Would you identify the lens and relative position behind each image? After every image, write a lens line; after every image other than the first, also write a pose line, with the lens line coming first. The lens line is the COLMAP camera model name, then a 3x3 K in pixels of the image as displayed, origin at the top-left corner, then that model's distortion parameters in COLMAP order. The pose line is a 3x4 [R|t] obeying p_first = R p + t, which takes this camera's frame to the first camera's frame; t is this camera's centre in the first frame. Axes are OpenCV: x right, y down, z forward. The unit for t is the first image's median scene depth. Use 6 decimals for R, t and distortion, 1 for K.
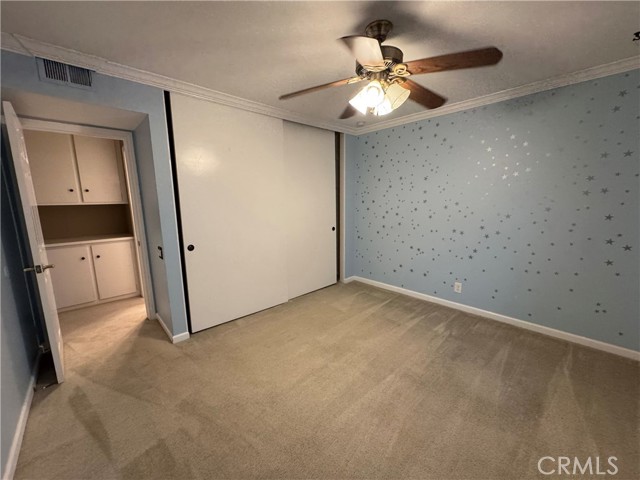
lens RADIAL K [[256.2, 0, 319.5], [0, 256.2, 241.1], [0, 0, 1]] dist [-0.007055, 0.000139]
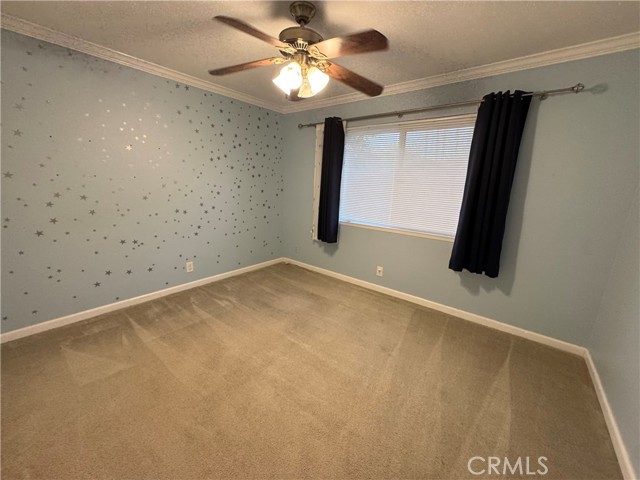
lens RADIAL K [[256.2, 0, 319.3], [0, 256.2, 239.4], [0, 0, 1]] dist [-0.007055, 0.000139]
pose [[-0.144197, -0.206642, 0.967733, -0.494365], [0.130646, 0.965417, 0.225614, -0.085016], [-0.980887, 0.158963, -0.112213, 0.618064]]
